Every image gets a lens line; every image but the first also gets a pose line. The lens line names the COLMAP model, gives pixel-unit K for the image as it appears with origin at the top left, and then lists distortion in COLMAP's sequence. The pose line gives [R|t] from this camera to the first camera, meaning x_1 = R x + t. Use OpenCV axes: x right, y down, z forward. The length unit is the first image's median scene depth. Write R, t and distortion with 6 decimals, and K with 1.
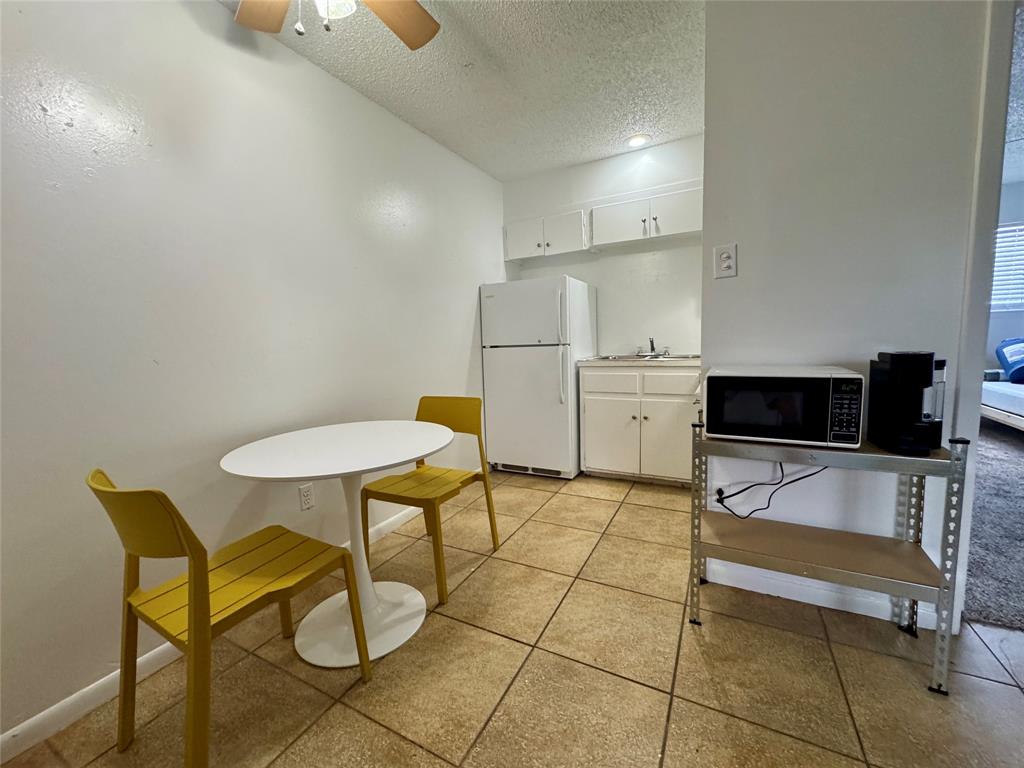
lens RADIAL K [[408.6, 0, 512.0], [0, 408.6, 384.0], [0, 0, 1]] dist [-0.002096, 0.000596]
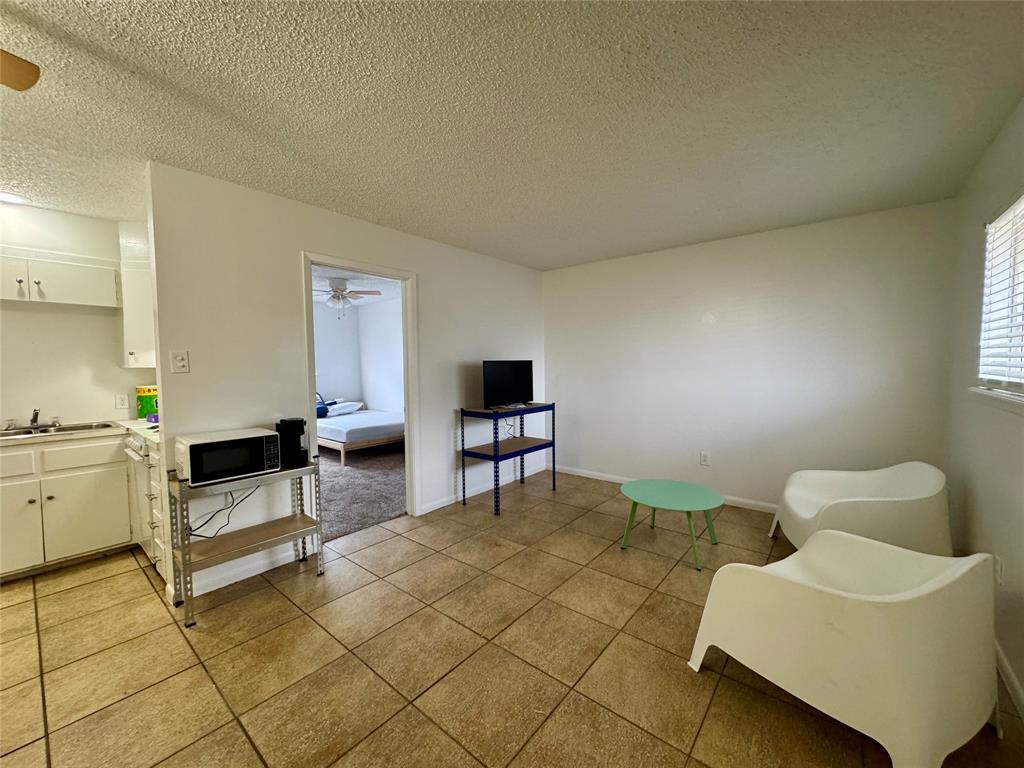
lens RADIAL K [[408.6, 0, 512.0], [0, 408.6, 384.0], [0, 0, 1]] dist [-0.002096, 0.000596]
pose [[0.202890, -0.012608, 0.979120, -0.541172], [0.112323, 0.993616, -0.010480, -0.068656], [-0.972738, 0.112104, 0.203011, -0.340245]]
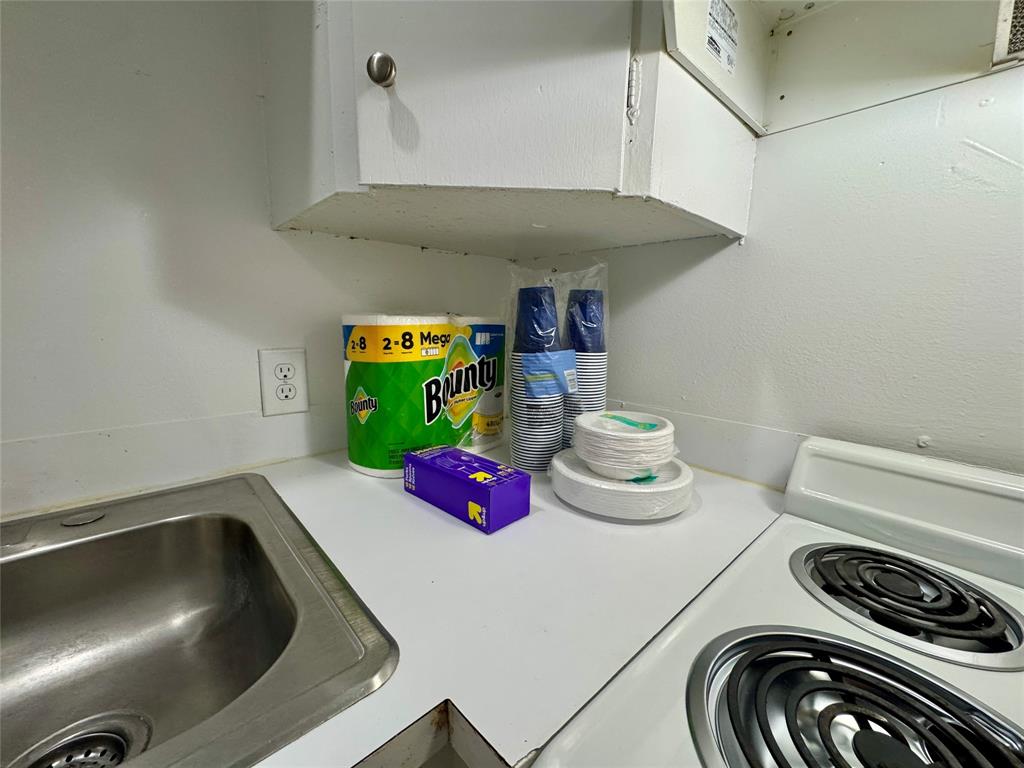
lens RADIAL K [[405.4, 0, 510.1], [0, 405.4, 383.7], [0, 0, 1]] dist [-0.000699, -0.000119]
pose [[0.343370, -0.104386, 0.933381, 0.548071], [0.071473, 0.993827, 0.084852, -0.219101], [-0.936477, 0.037576, 0.348711, 1.322244]]
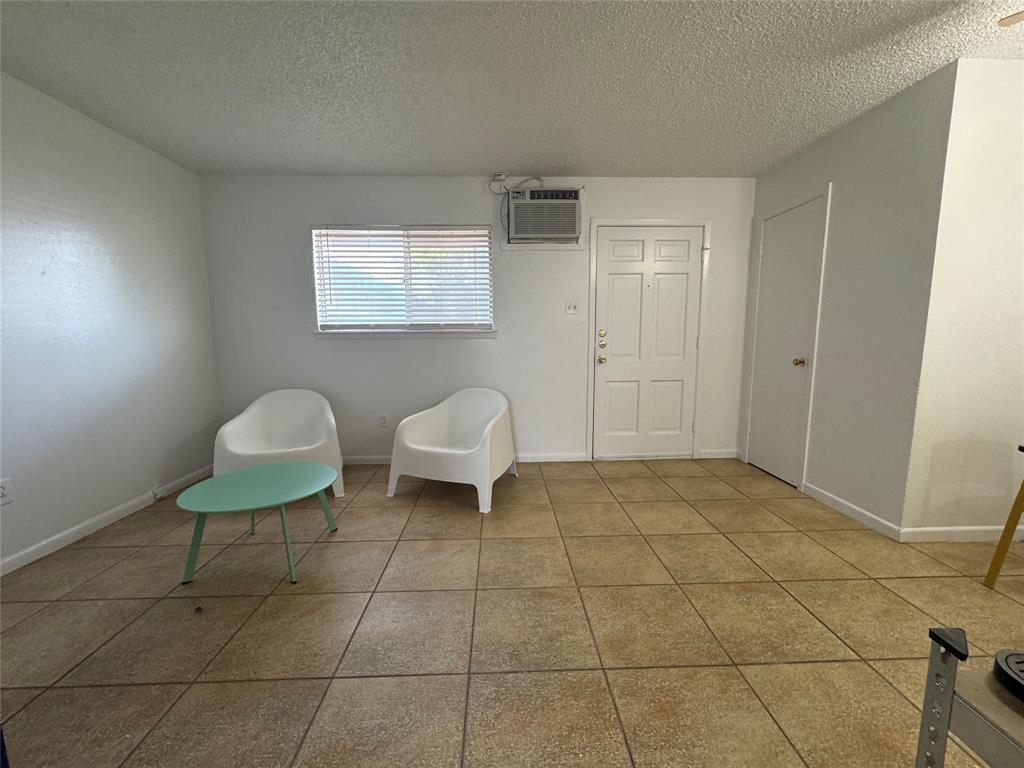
lens RADIAL K [[408.6, 0, 512.0], [0, 408.6, 384.0], [0, 0, 1]] dist [-0.002096, 0.000596]
pose [[-0.867774, 0.108981, -0.484861, 1.029113], [-0.012688, 0.970482, 0.240842, -0.144144], [0.496796, 0.215148, -0.840776, 0.649124]]
